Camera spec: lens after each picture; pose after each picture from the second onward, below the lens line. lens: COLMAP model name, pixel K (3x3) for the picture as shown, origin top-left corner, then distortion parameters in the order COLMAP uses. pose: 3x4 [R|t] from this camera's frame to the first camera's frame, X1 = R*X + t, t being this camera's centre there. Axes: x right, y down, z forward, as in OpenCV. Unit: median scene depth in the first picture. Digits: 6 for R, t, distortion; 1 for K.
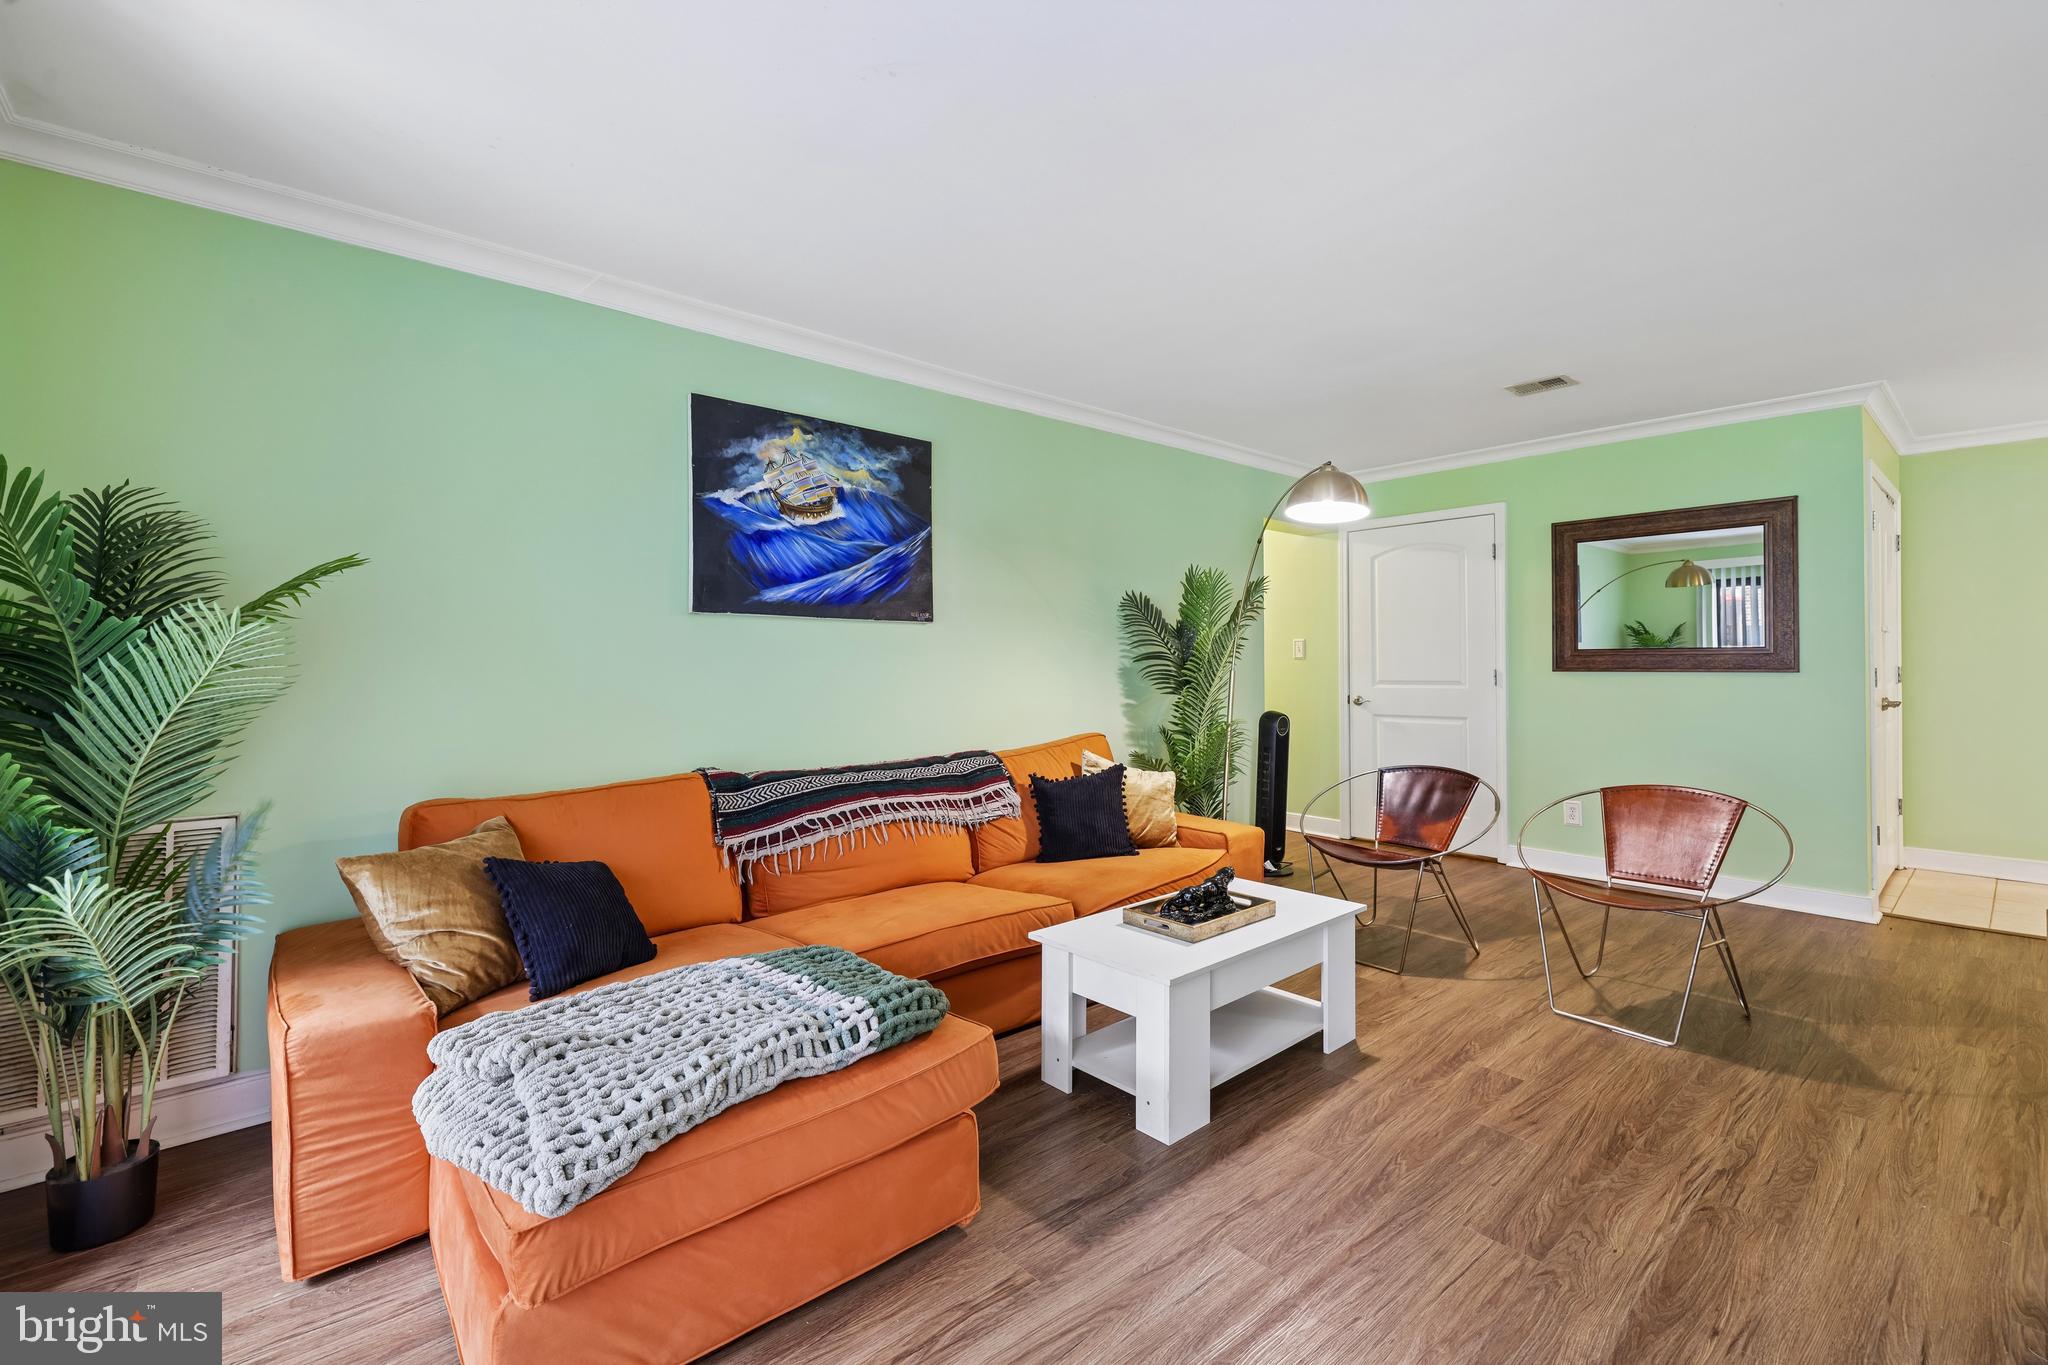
lens RADIAL K [[868.4, 0, 1007.4], [0, 868.4, 658.3], [0, 0, 1]] dist [-0.001876, 0.001371]
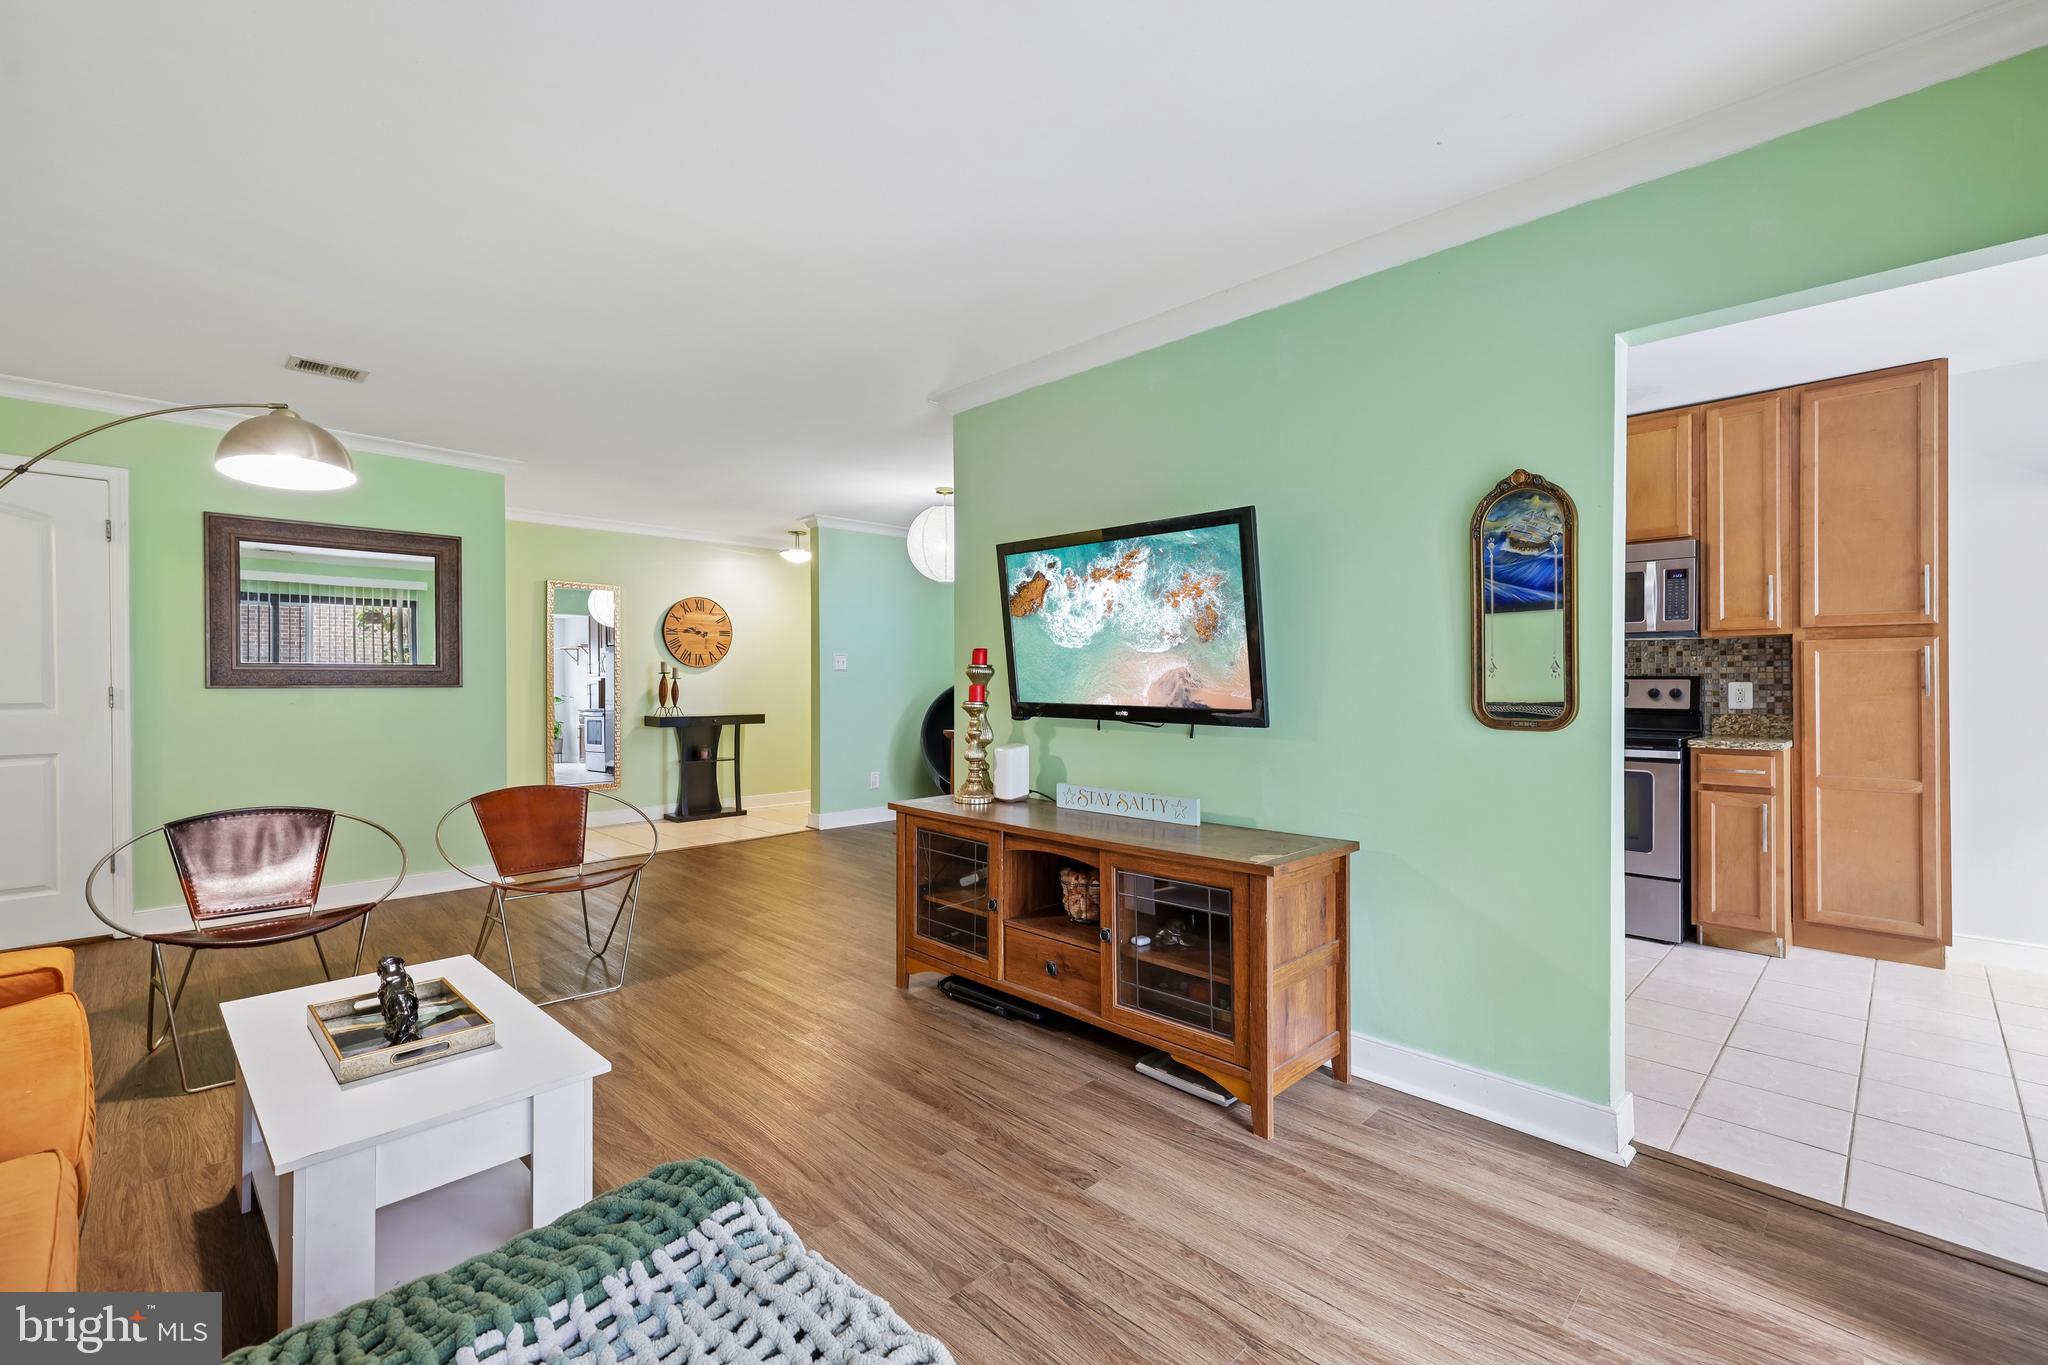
lens RADIAL K [[868.4, 0, 1017.5], [0, 868.4, 685.1], [0, 0, 1]] dist [-0.001876, 0.001371]
pose [[-0.062426, -0.005244, 0.998036, -0.413708], [-0.008612, 0.999952, 0.004716, 0.003302], [-0.998012, -0.008300, -0.062468, 0.412281]]
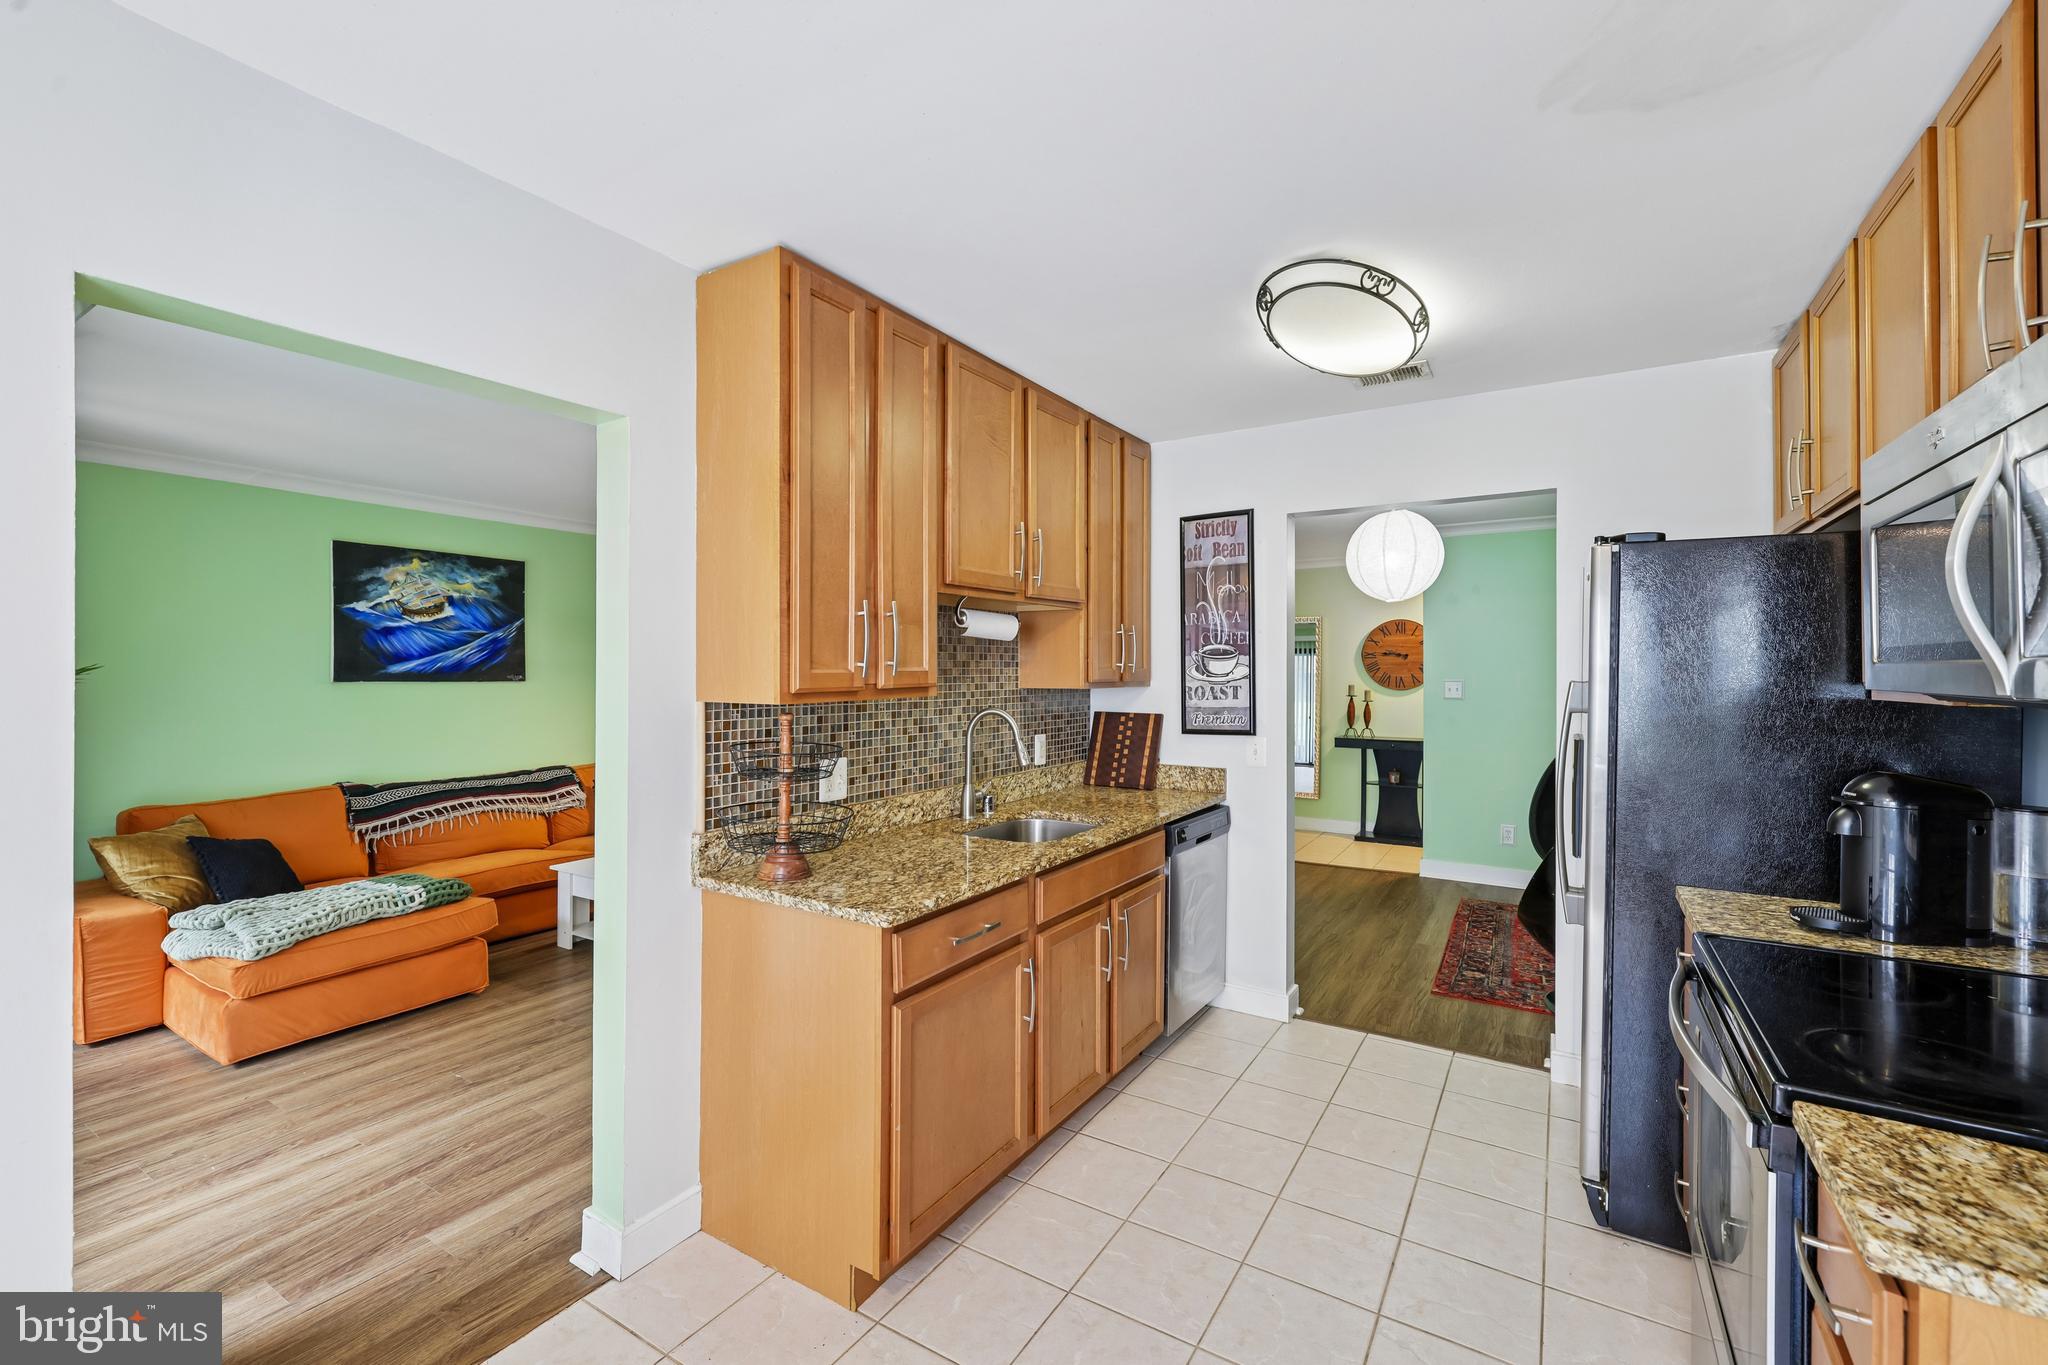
lens RADIAL K [[868.4, 0, 1019.8], [0, 868.4, 671.0], [0, 0, 1]] dist [-0.001876, 0.001371]
pose [[0.954923, 0.004363, 0.296823, 0.335083], [-0.006521, 0.999959, 0.006280, -0.087440], [-0.296783, -0.007933, 0.954912, -0.812253]]
